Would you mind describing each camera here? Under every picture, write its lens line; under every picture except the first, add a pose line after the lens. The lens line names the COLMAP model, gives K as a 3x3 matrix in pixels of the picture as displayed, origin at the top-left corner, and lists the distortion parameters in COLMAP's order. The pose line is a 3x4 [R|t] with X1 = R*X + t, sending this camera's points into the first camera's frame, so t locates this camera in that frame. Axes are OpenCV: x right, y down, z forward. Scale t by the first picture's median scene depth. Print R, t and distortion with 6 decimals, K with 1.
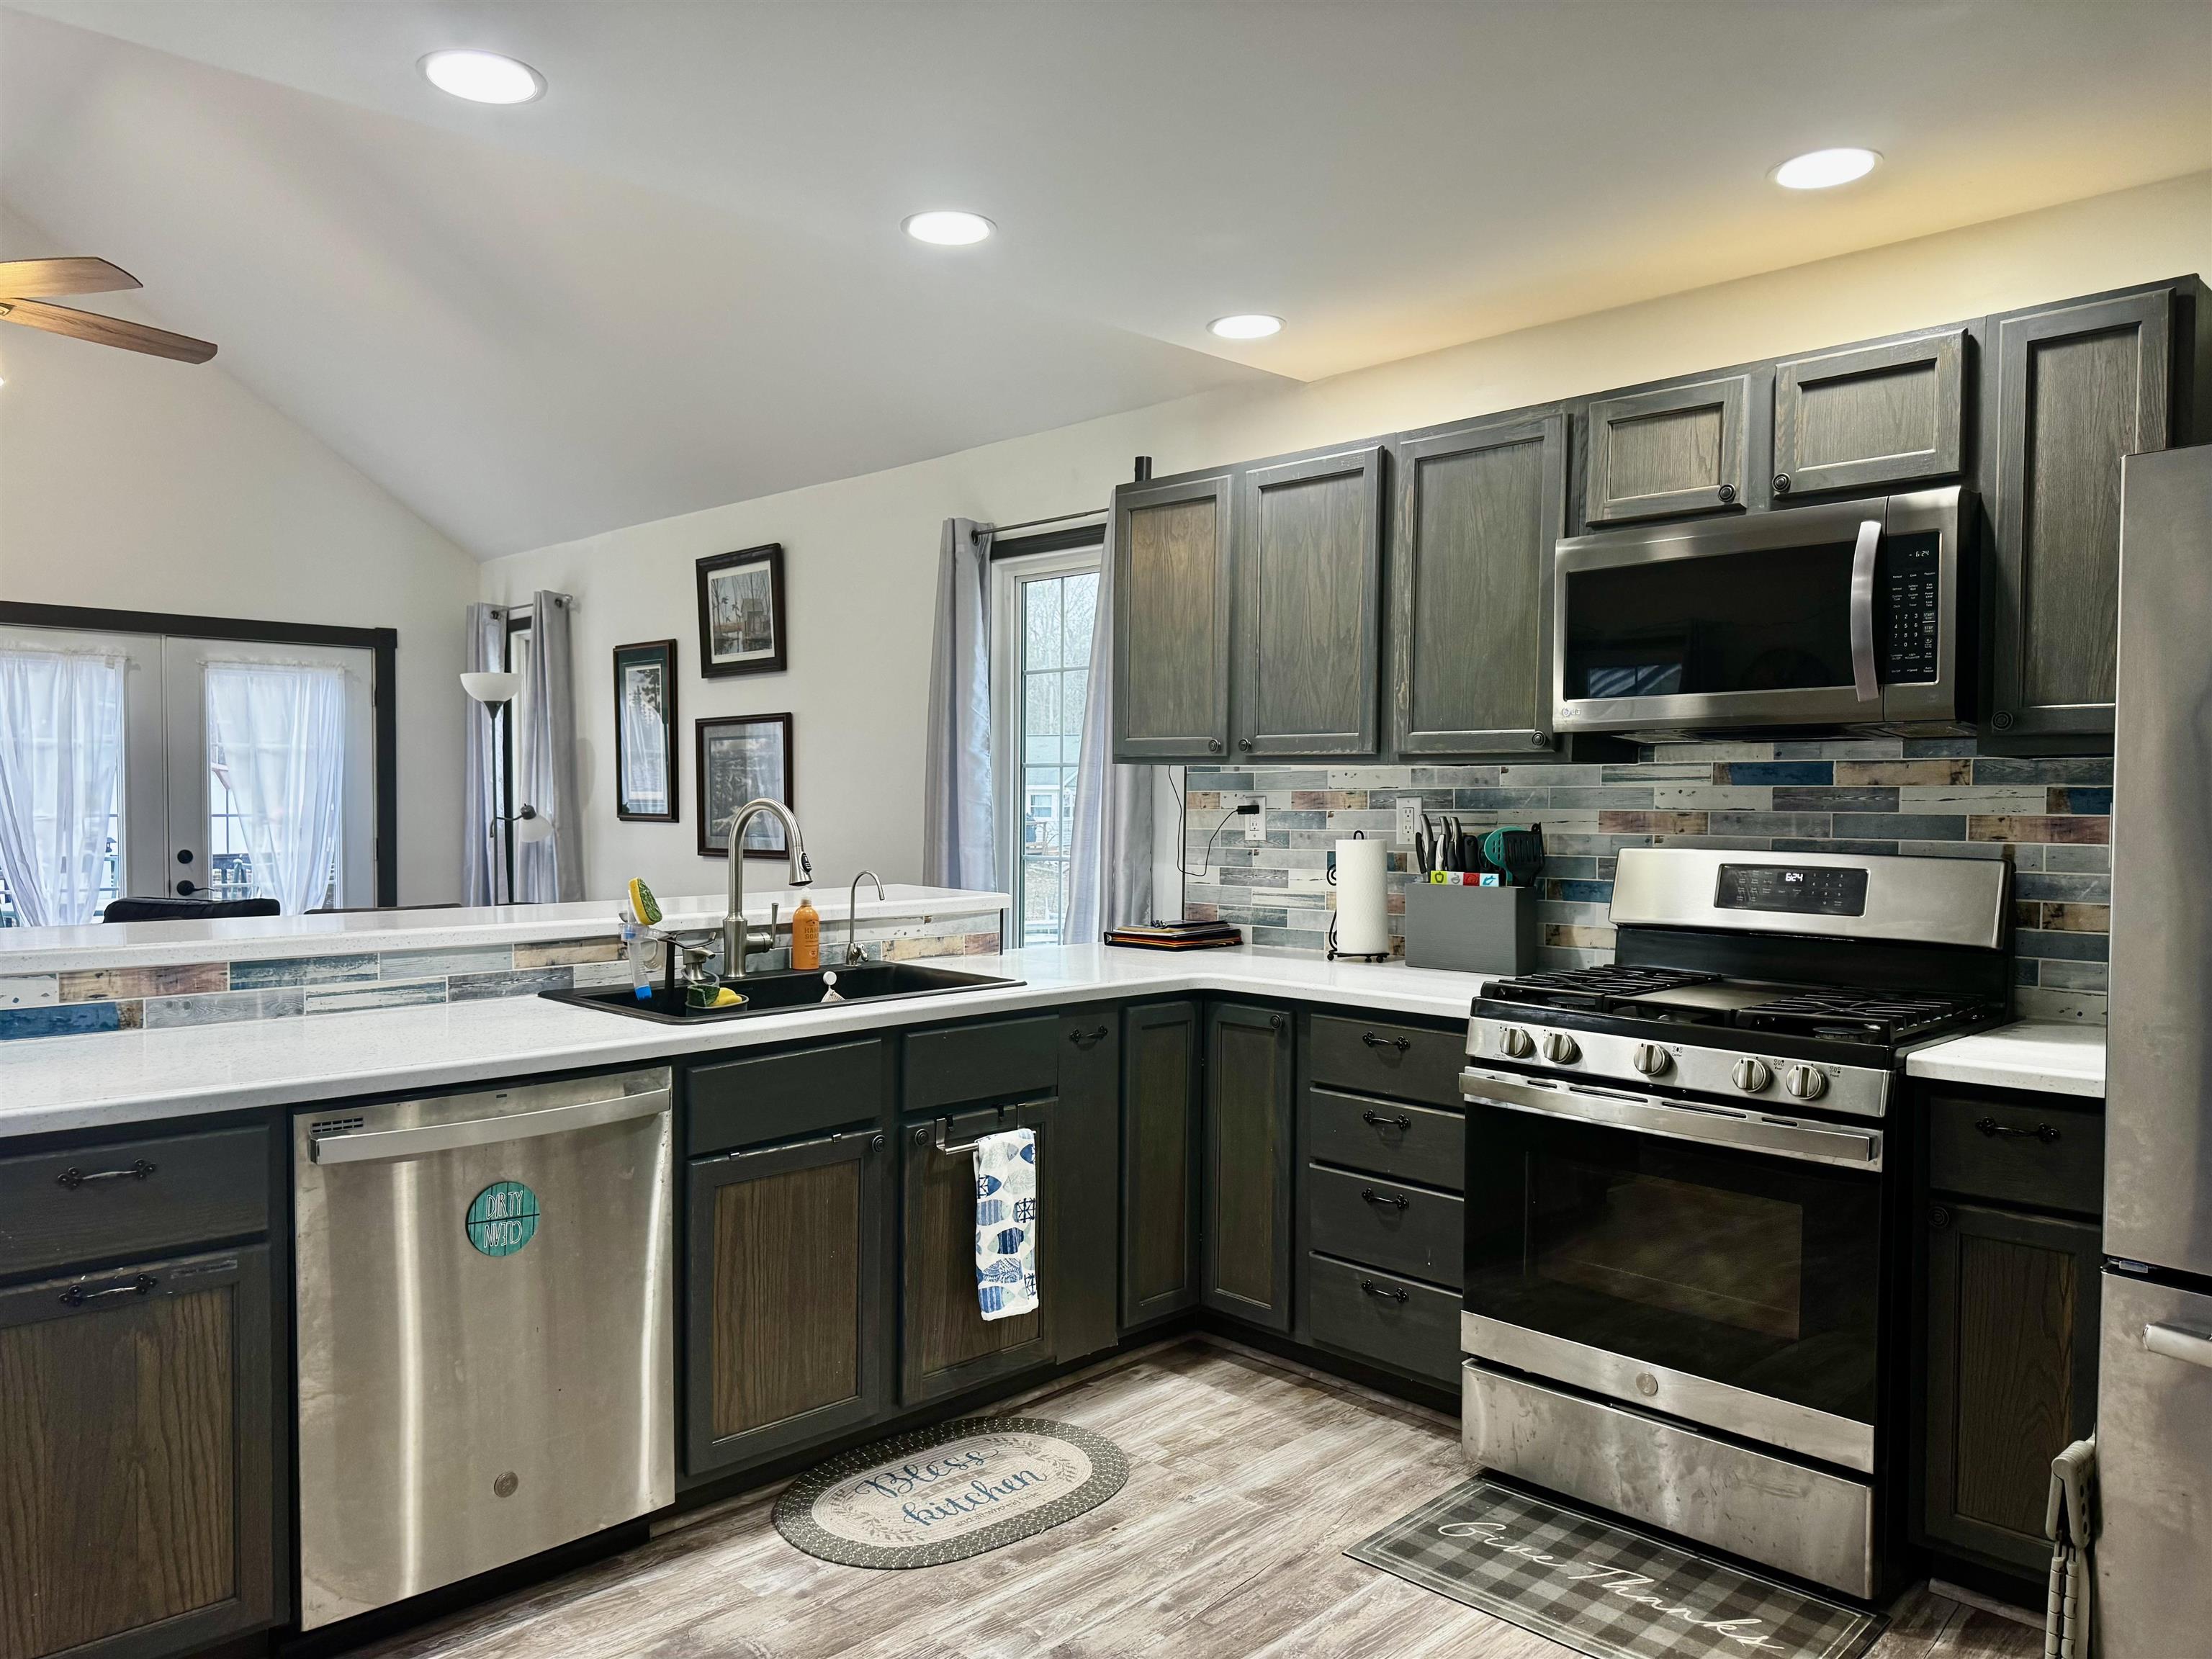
lens RADIAL K [[1558.0, 0, 1082.9], [0, 1558.0, 846.5], [0, 0, 1]] dist [0.061680, -0.072973]
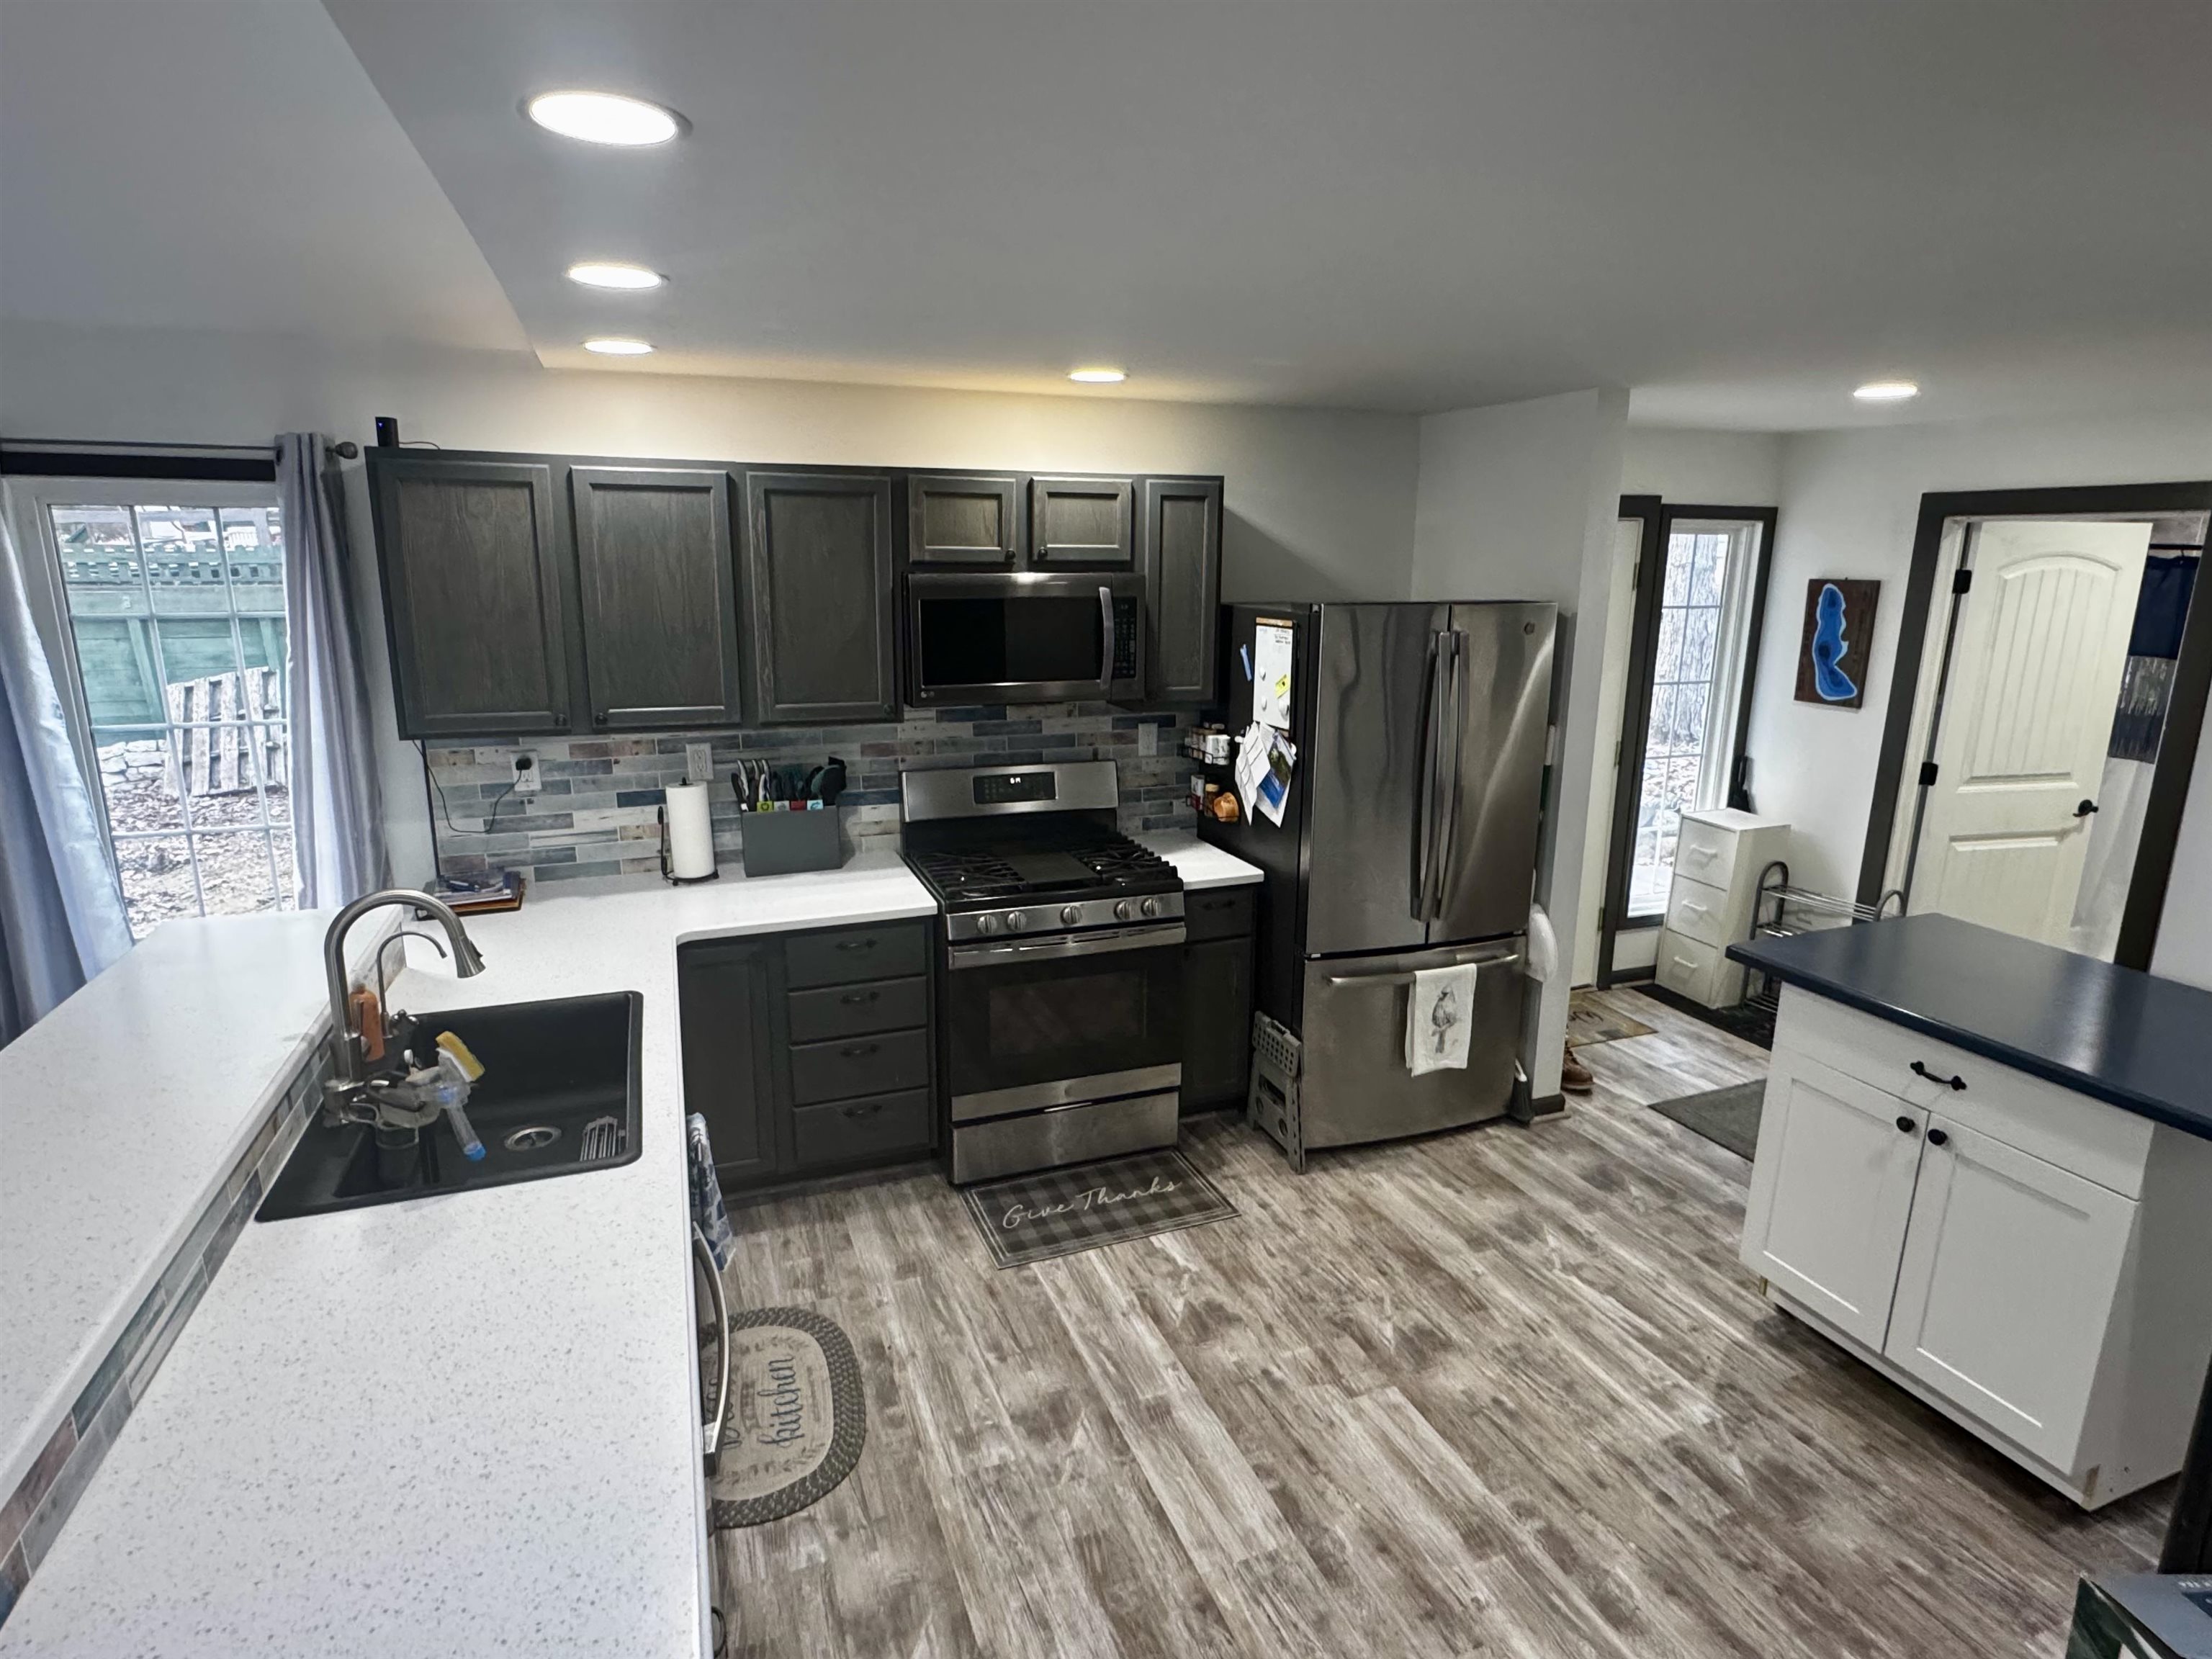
lens RADIAL K [[1181.3, 0, 1102.5], [0, 1181.3, 834.5], [0, 0, 1]] dist [-0.006002, 0.003579]
pose [[0.399974, -0.216262, 0.890647, -0.591056], [0.025439, 0.974008, 0.225079, -0.187330], [-0.916173, -0.067368, 0.395080, 0.368444]]
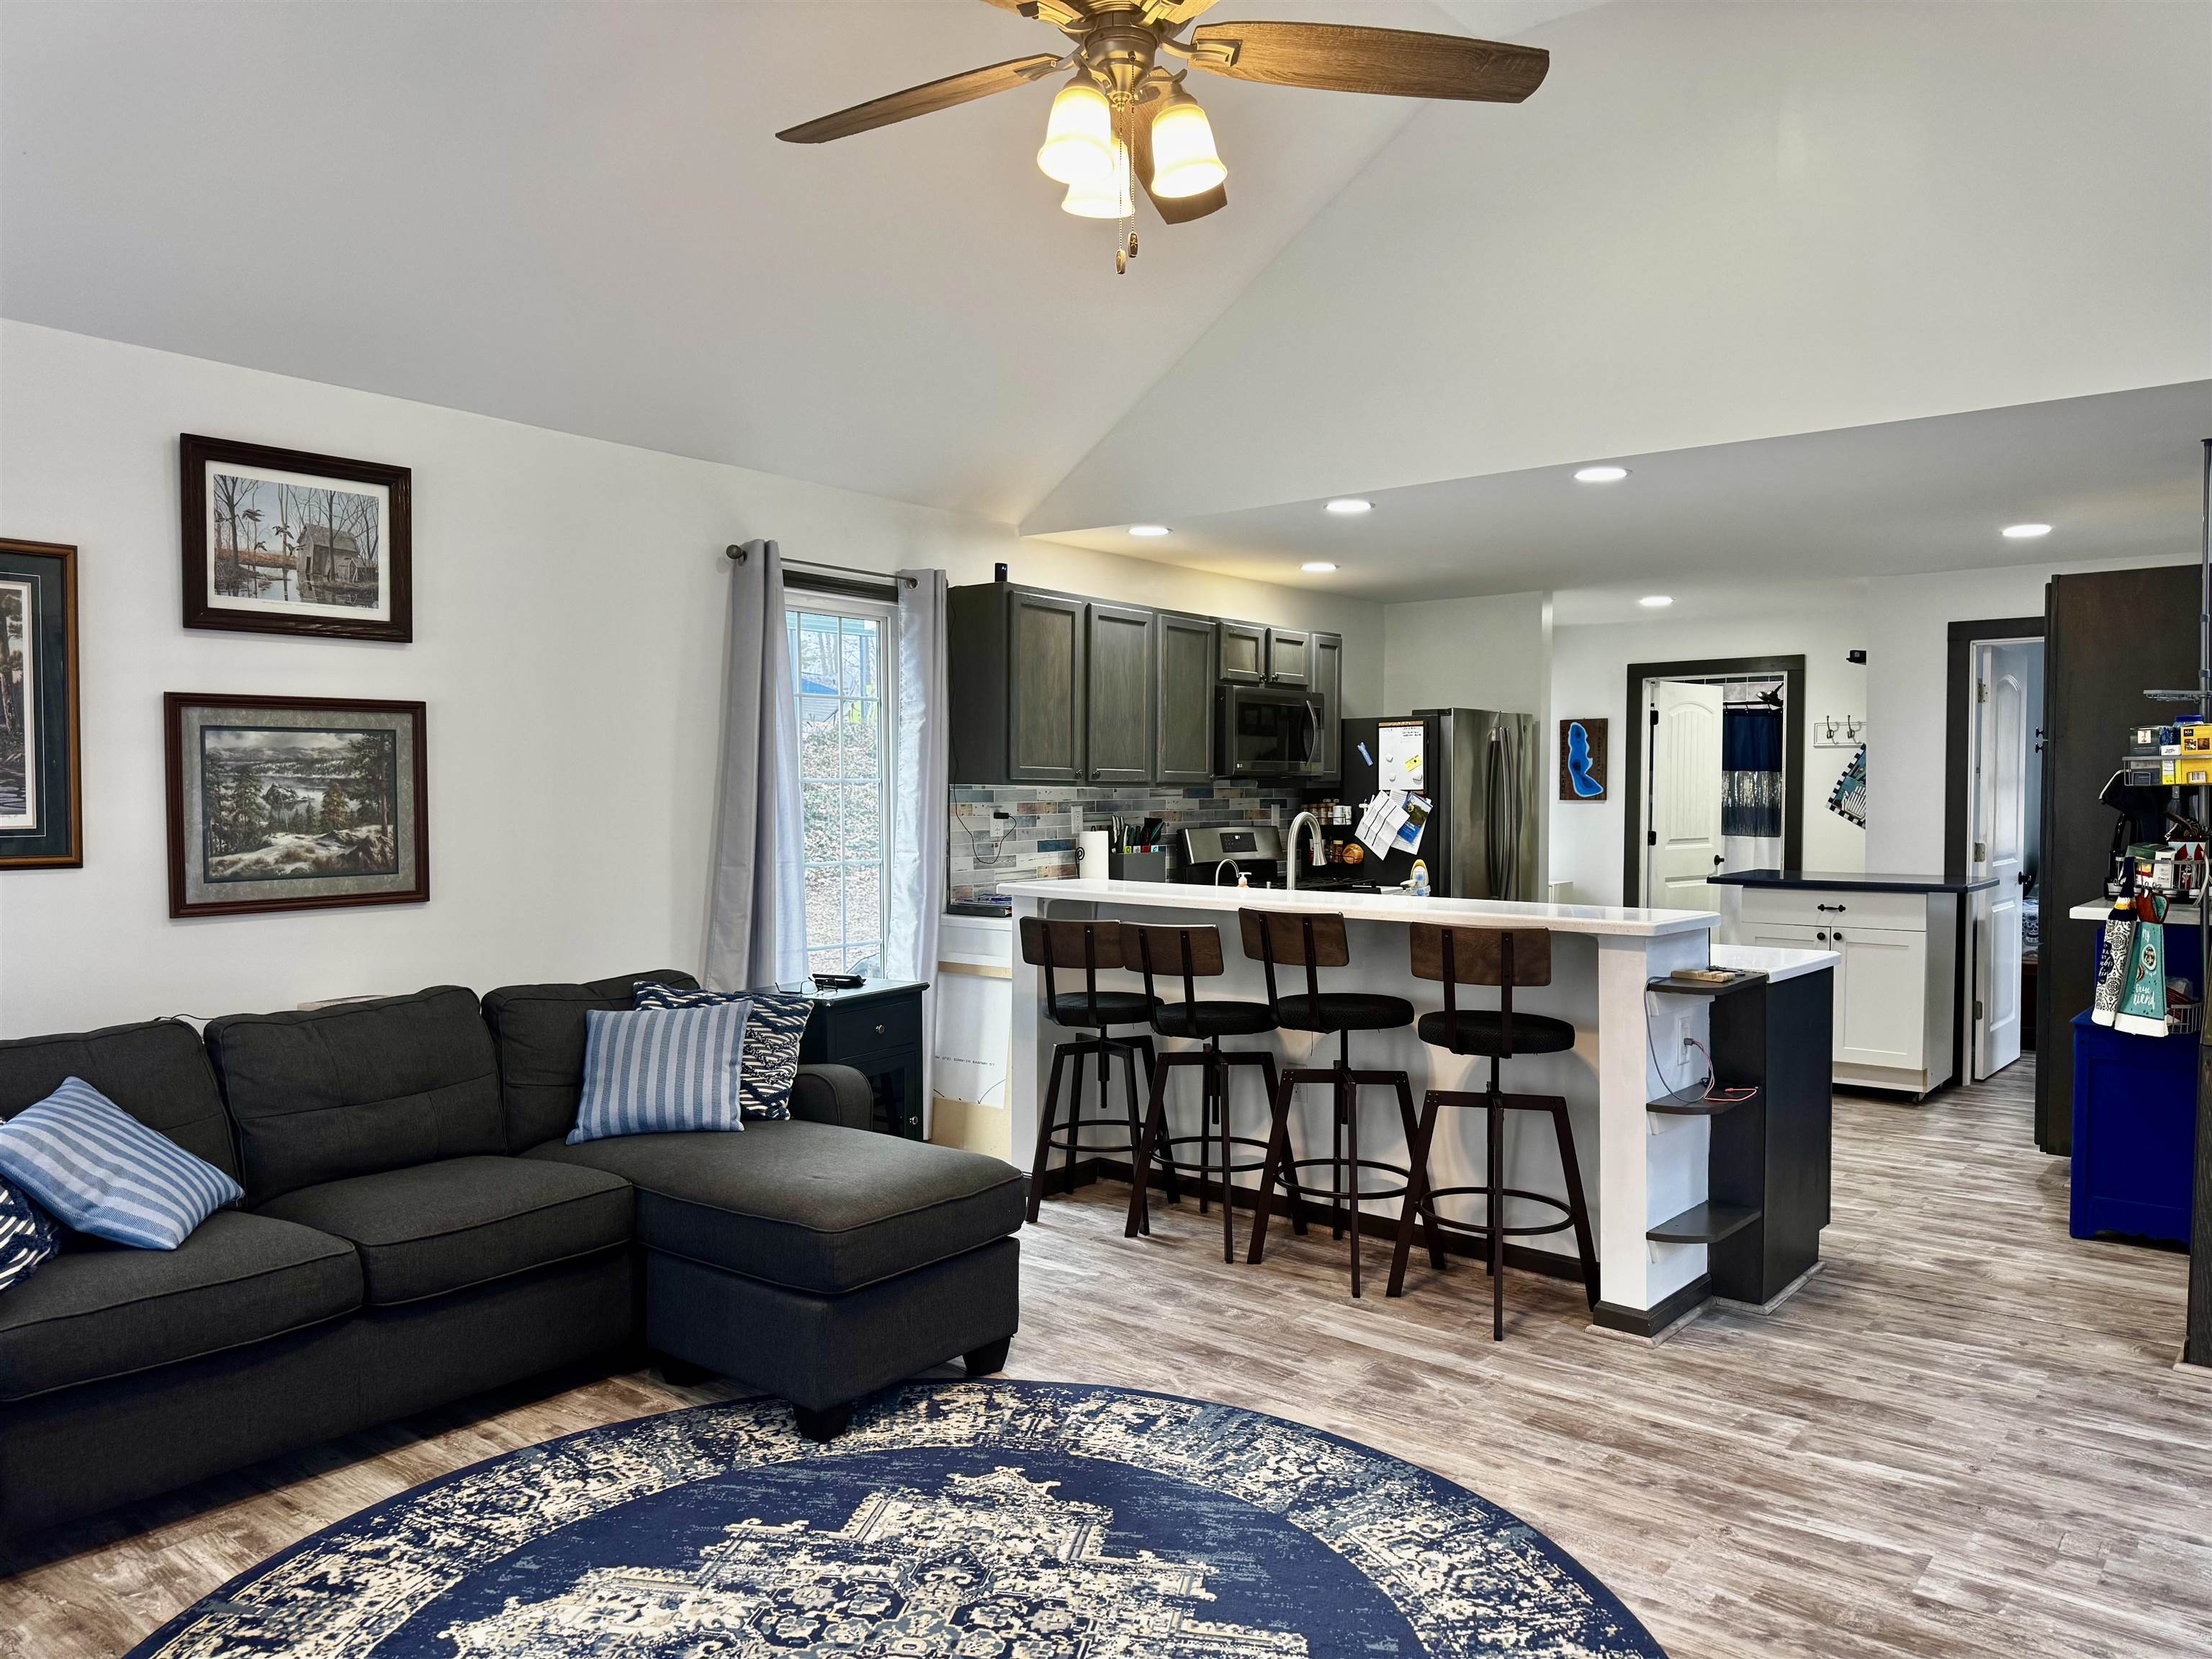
lens RADIAL K [[1558.0, 0, 1110.1], [0, 1558.0, 848.1], [0, 0, 1]] dist [0.061680, -0.072973]
pose [[-0.118795, -0.043601, 0.991961, -1.665707], [0.030027, 0.998421, 0.047481, -0.073487], [-0.992465, 0.035426, -0.117299, 1.321882]]
